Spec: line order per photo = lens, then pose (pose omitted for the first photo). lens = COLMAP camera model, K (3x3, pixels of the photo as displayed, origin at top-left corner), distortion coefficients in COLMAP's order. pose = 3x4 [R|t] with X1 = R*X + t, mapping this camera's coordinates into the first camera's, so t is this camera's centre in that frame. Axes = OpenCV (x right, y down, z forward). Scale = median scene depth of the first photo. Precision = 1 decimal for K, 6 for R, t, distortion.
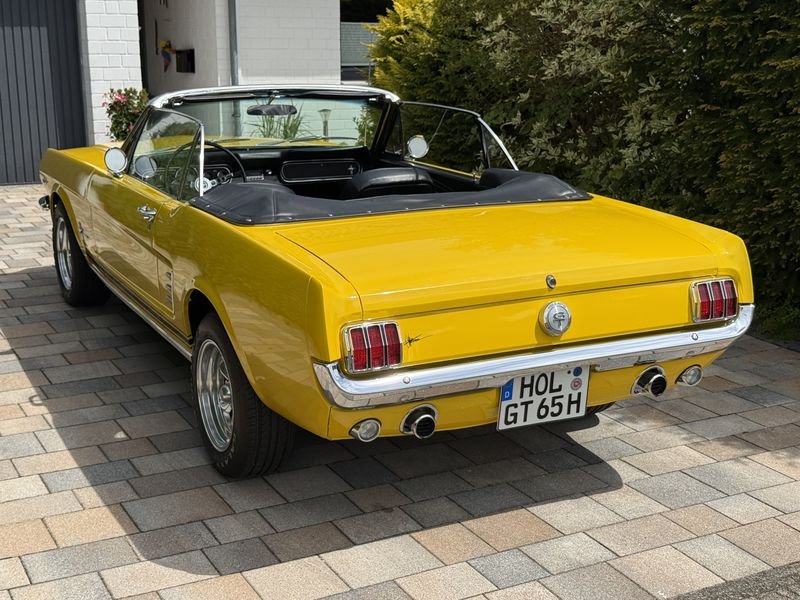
lens RADIAL K [[1130.8, 0, 398.4], [0, 1130.8, 299.9], [0, 0, 1]] dist [0.098174, 0.000000]
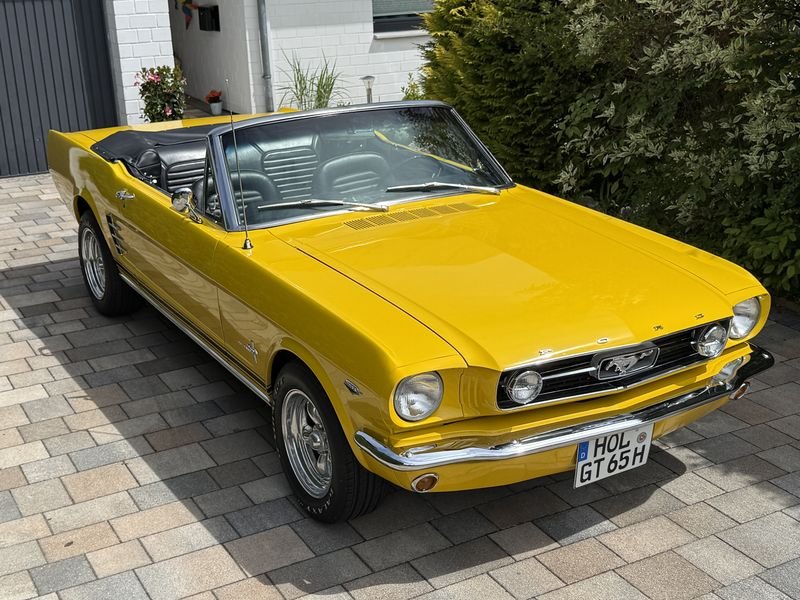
lens RADIAL K [[1130.8, 0, 402.2], [0, 1130.8, 300.5], [0, 0, 1]] dist [0.098174, 0.000000]
pose [[0.999281, -0.036667, -0.009633, -0.055098], [0.037250, 0.996878, 0.069612, -0.075647], [0.007050, -0.069921, 0.997528, 0.084782]]
